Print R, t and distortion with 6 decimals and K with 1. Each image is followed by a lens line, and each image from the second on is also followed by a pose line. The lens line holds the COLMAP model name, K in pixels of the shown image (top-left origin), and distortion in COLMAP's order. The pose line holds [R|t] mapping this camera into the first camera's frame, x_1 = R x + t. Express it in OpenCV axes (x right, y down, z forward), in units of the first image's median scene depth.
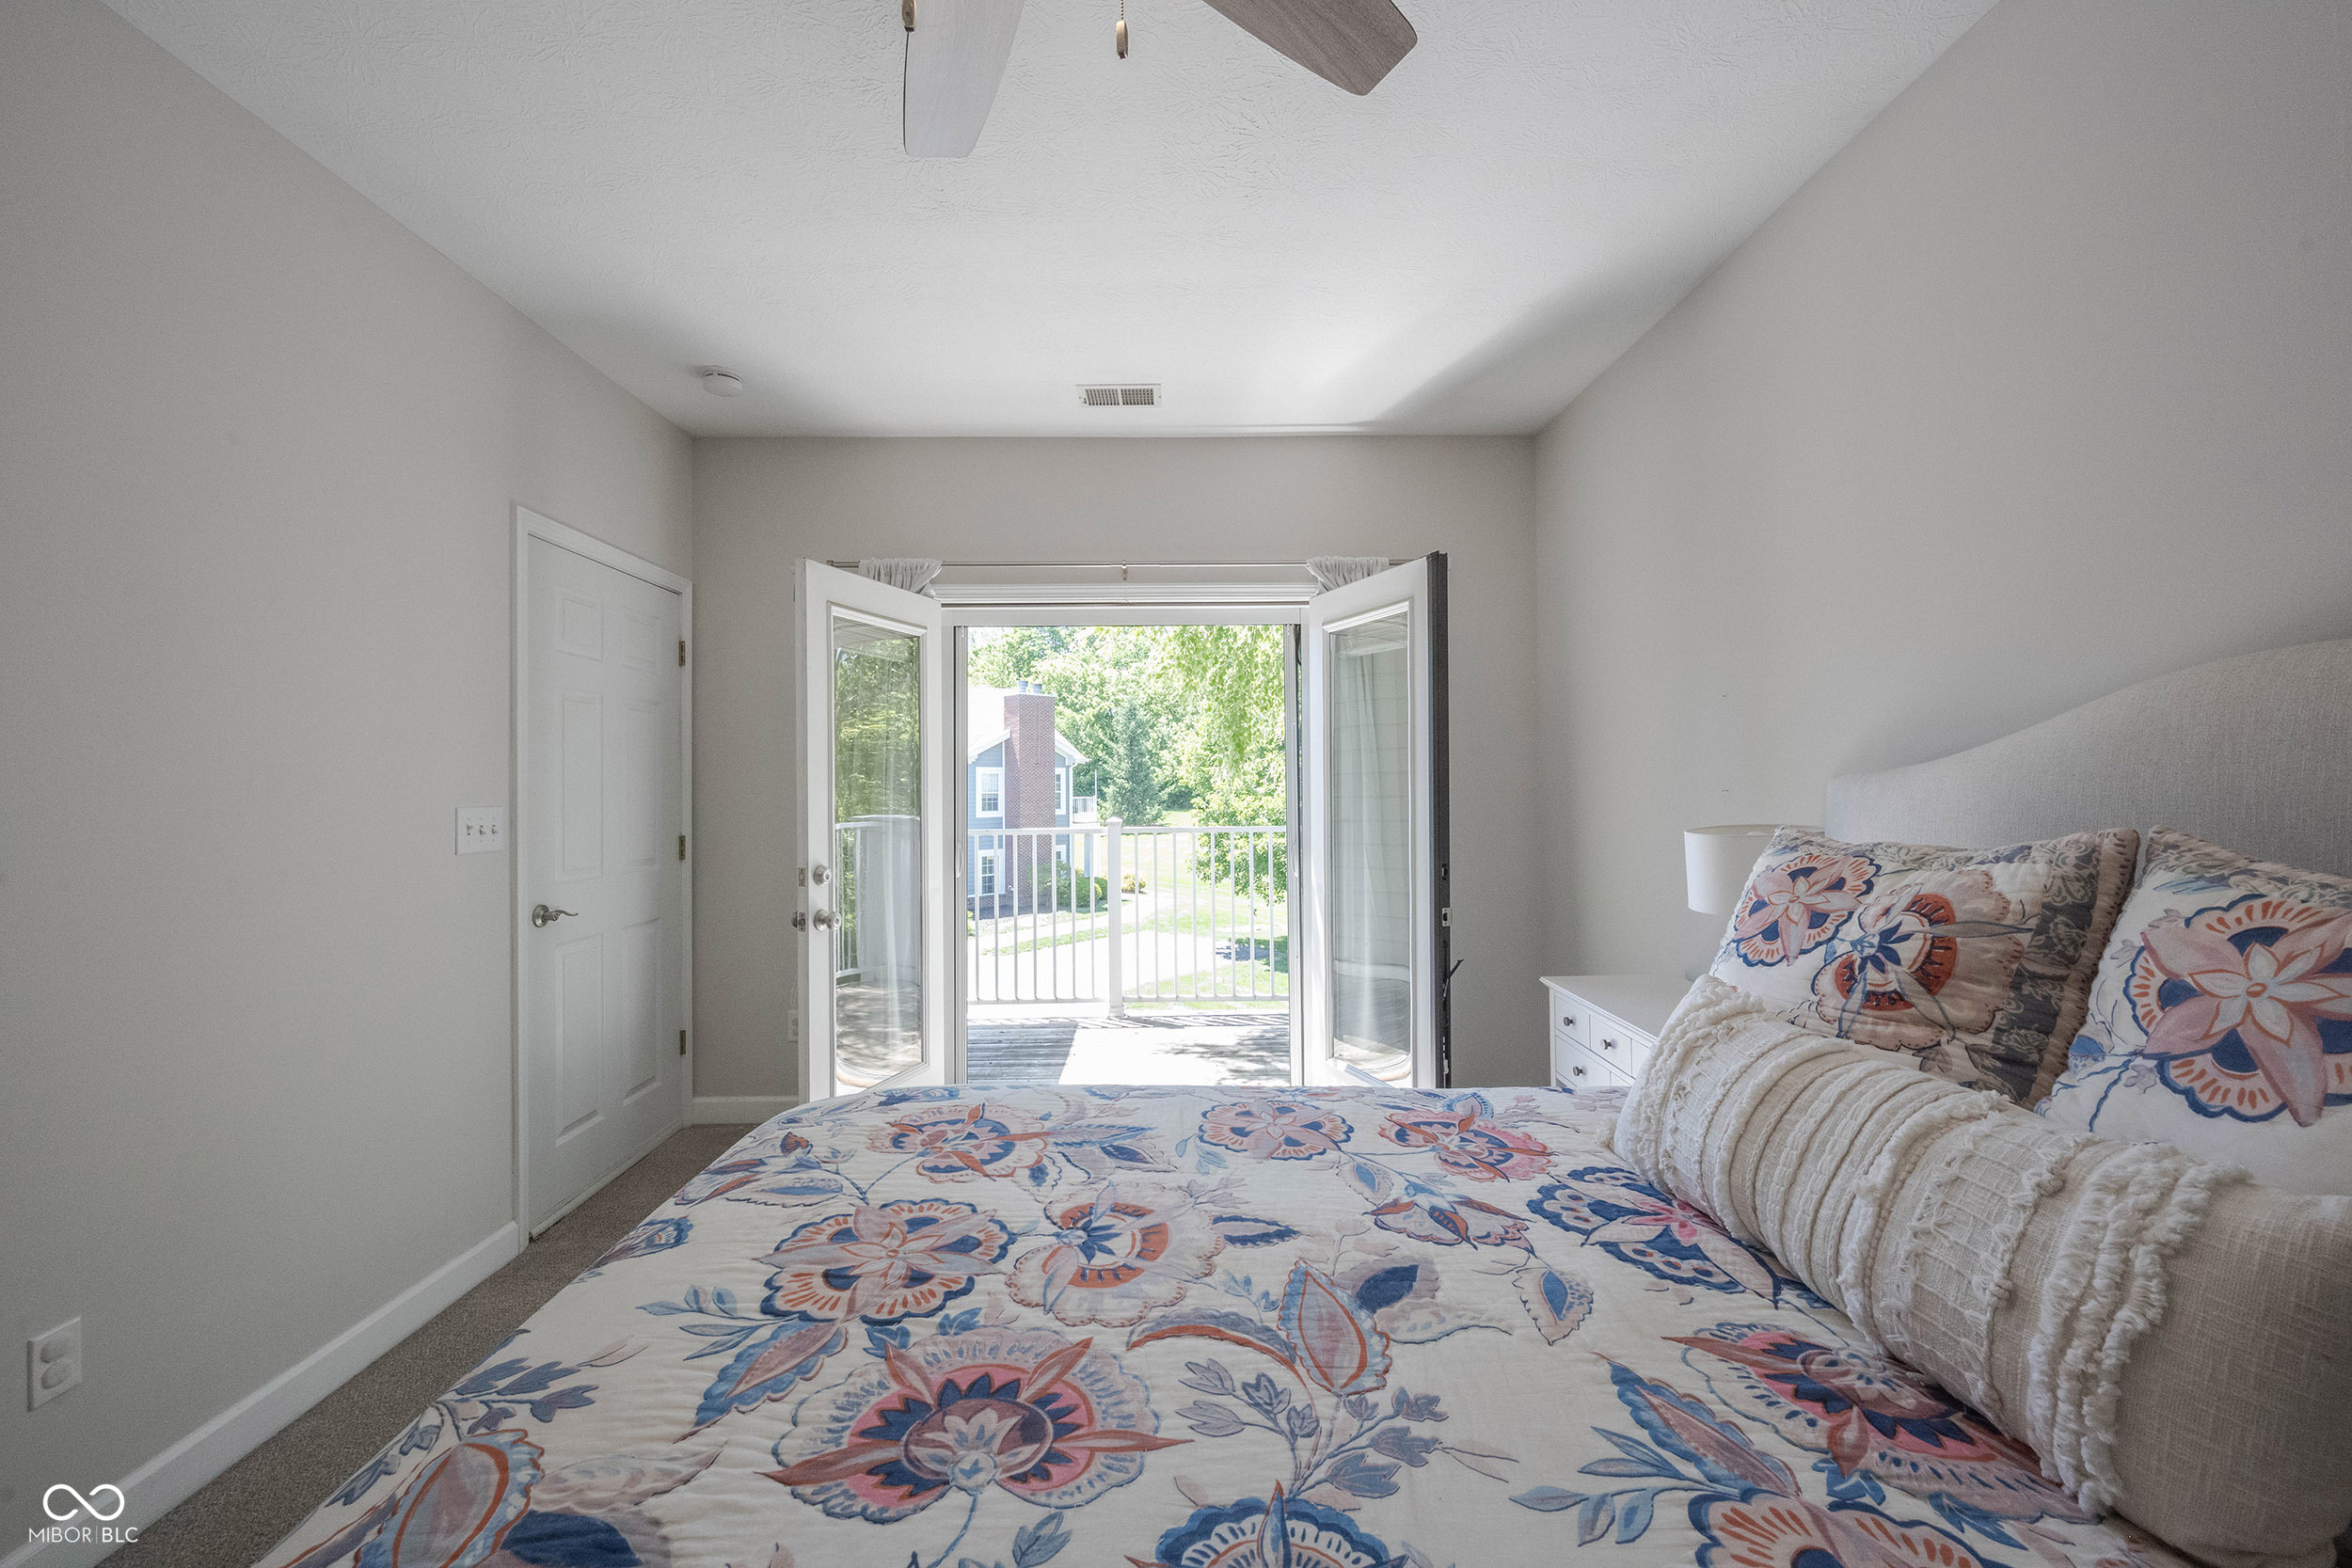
lens RADIAL K [[929.5, 0, 1172.6], [0, 929.5, 782.0], [0, 0, 1]] dist [-0.000092, -0.000016]
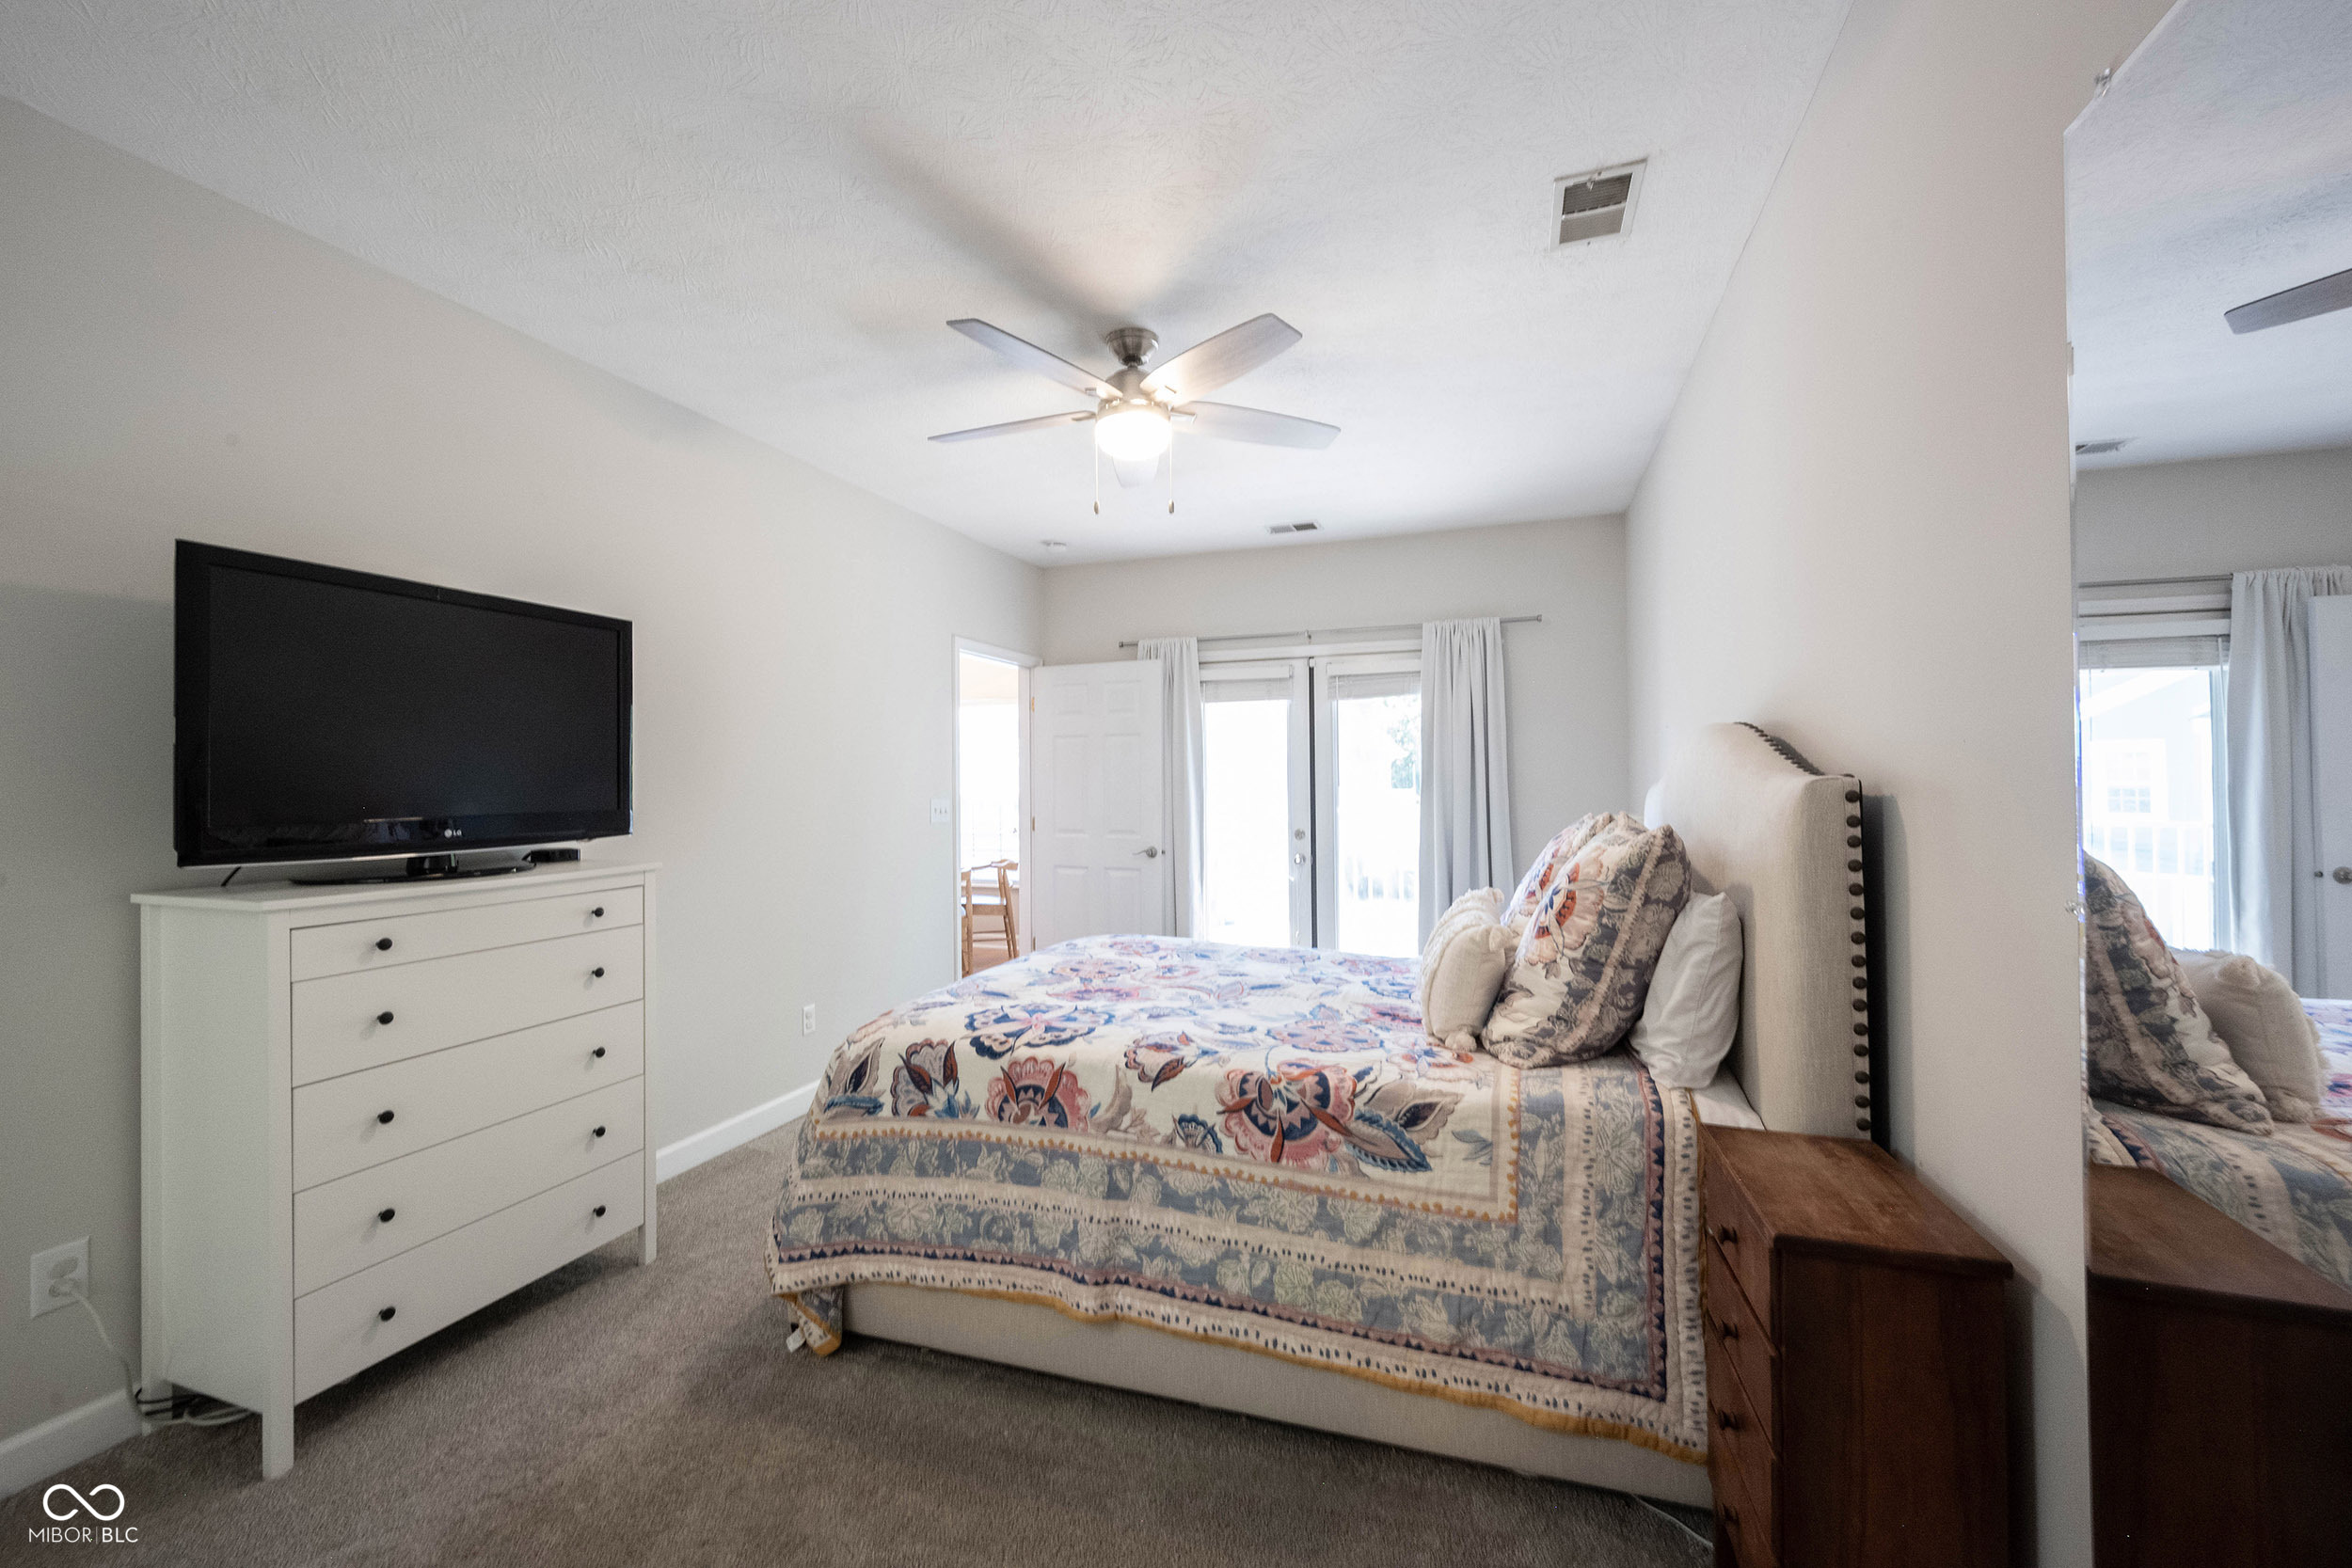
lens RADIAL K [[929.1, 0, 1174.3], [0, 929.1, 781.5], [0, 0, 1]] dist [0.000805, -0.000163]
pose [[0.939107, -0.001958, -0.343619, 0.334360], [0.004026, 0.999978, 0.005303, -0.015461], [0.343601, -0.006363, 0.939094, -0.568459]]
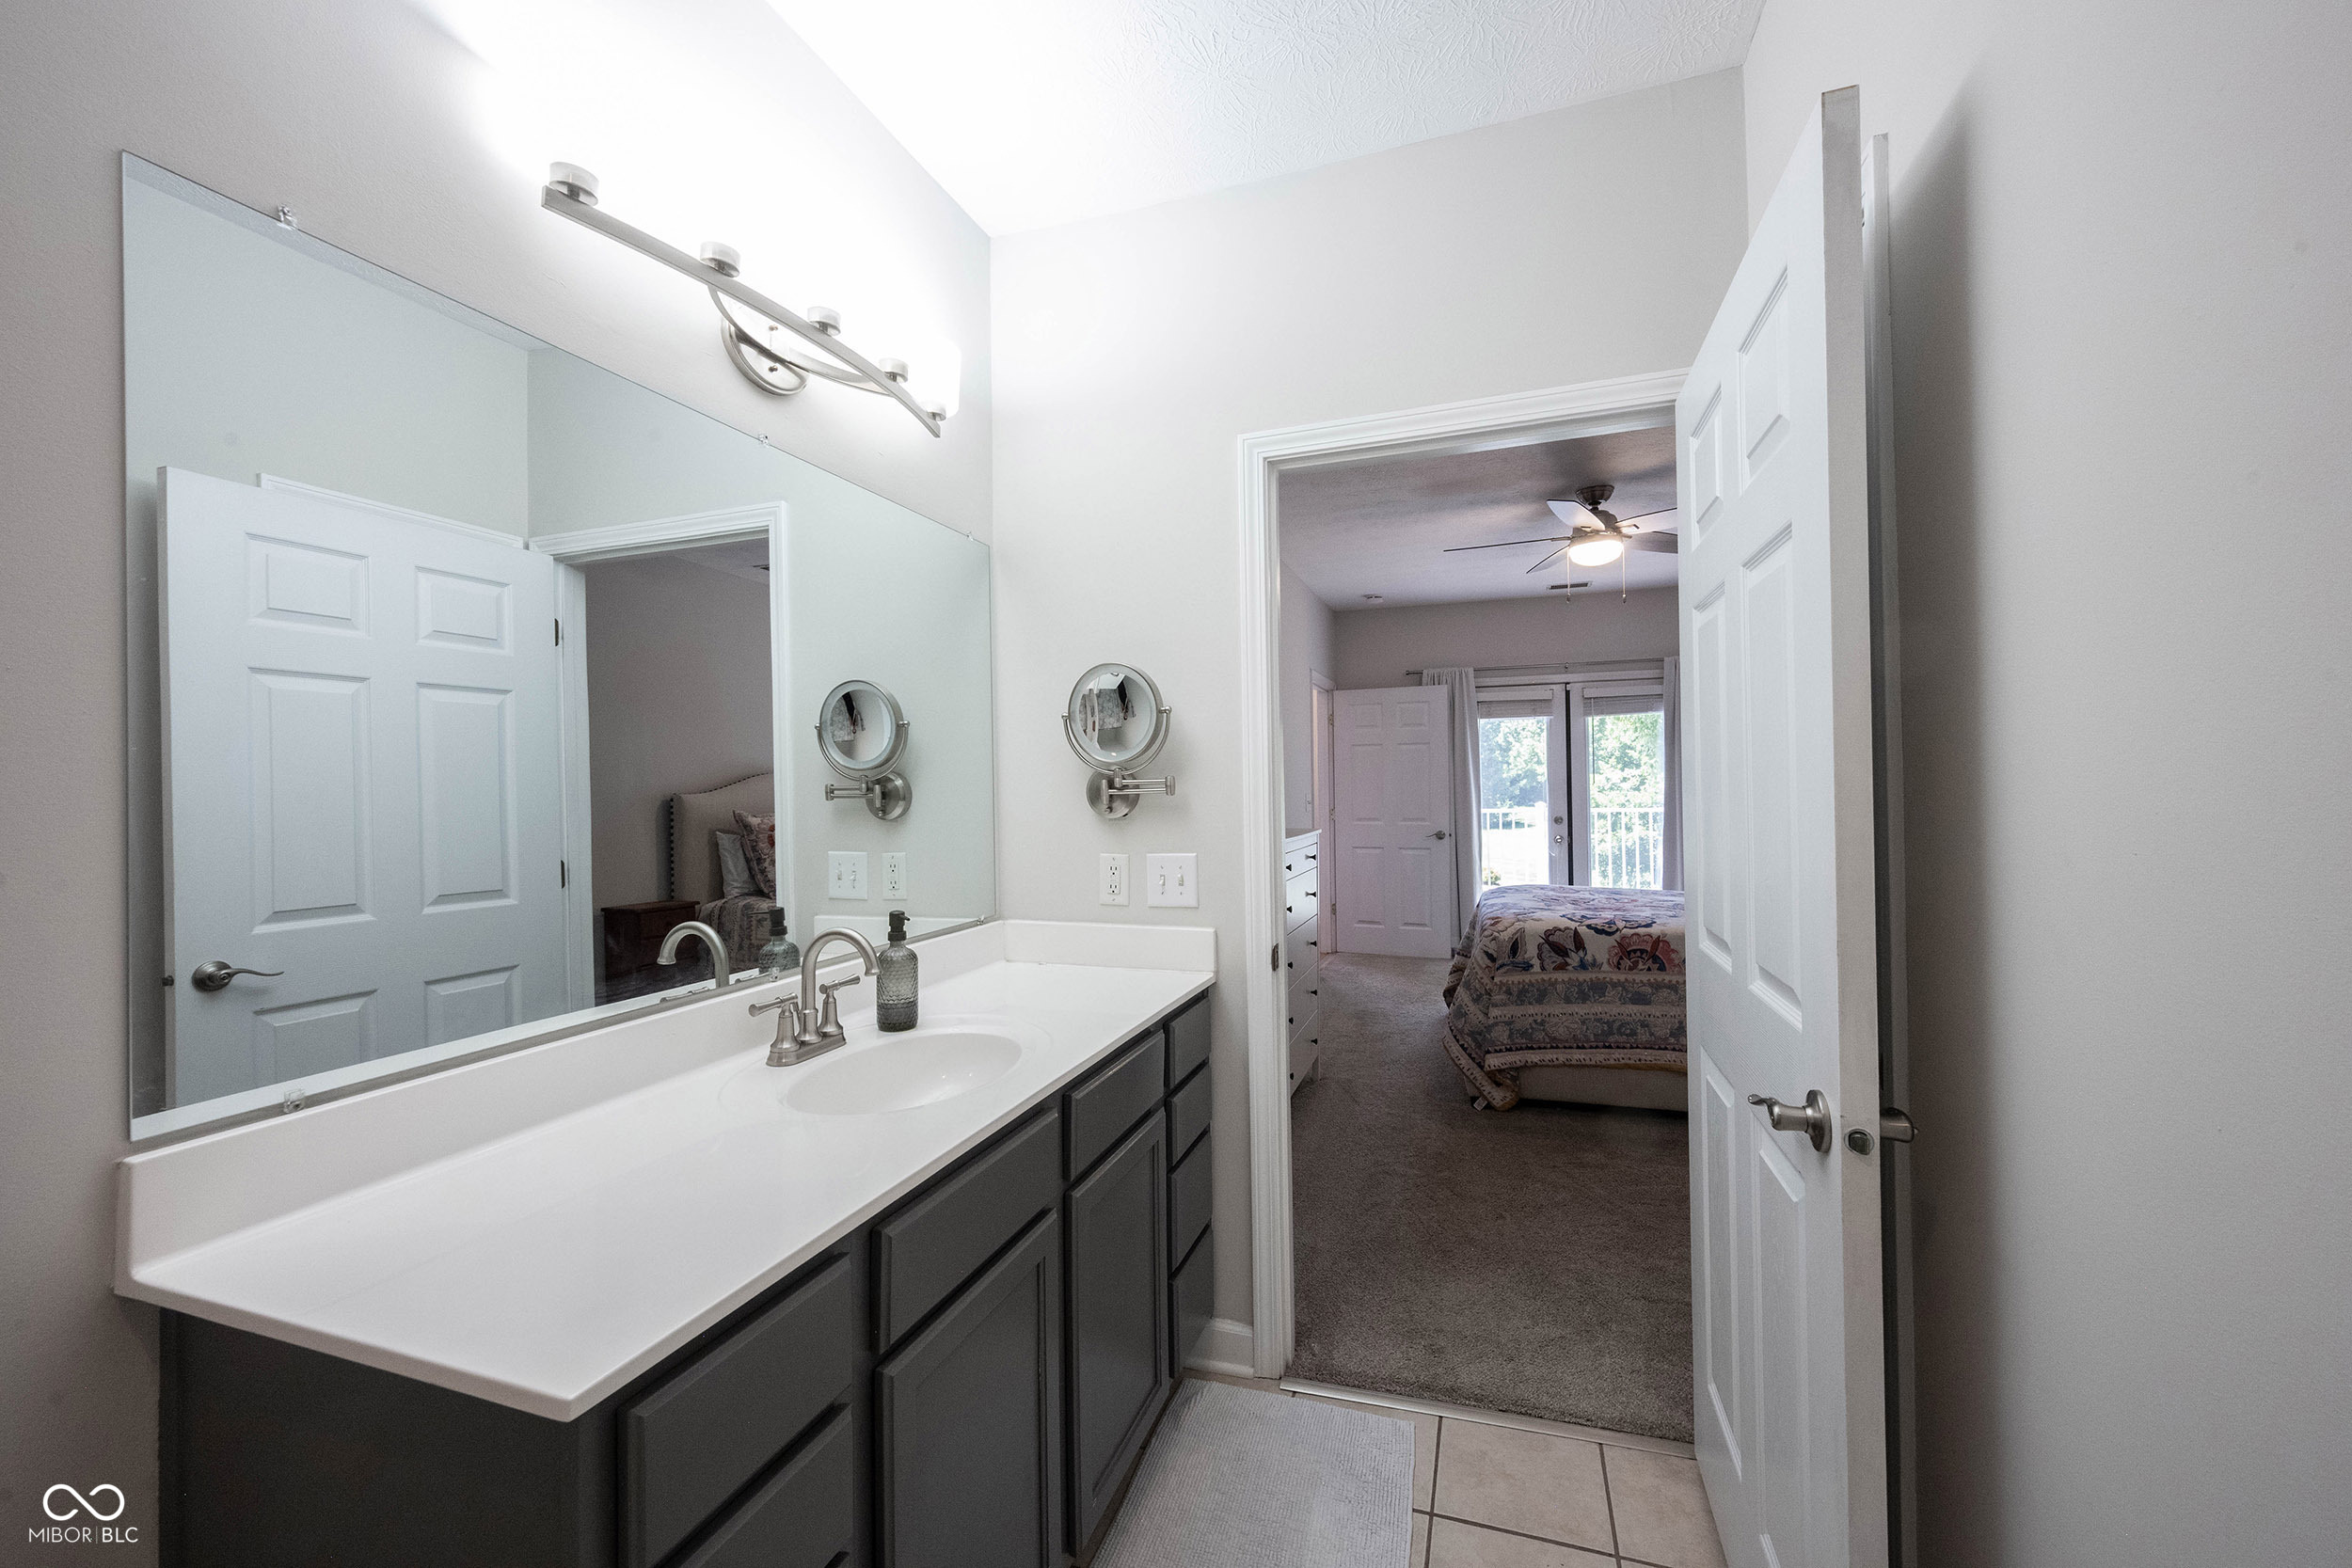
lens RADIAL K [[929.1, 0, 1174.3], [0, 929.1, 781.5], [0, 0, 1]] dist [0.000805, -0.000163]
pose [[0.938124, -0.008517, -0.346195, -0.196314], [0.009453, 0.999955, 0.001014, -0.010332], [0.346171, -0.004223, 0.938162, -1.369358]]
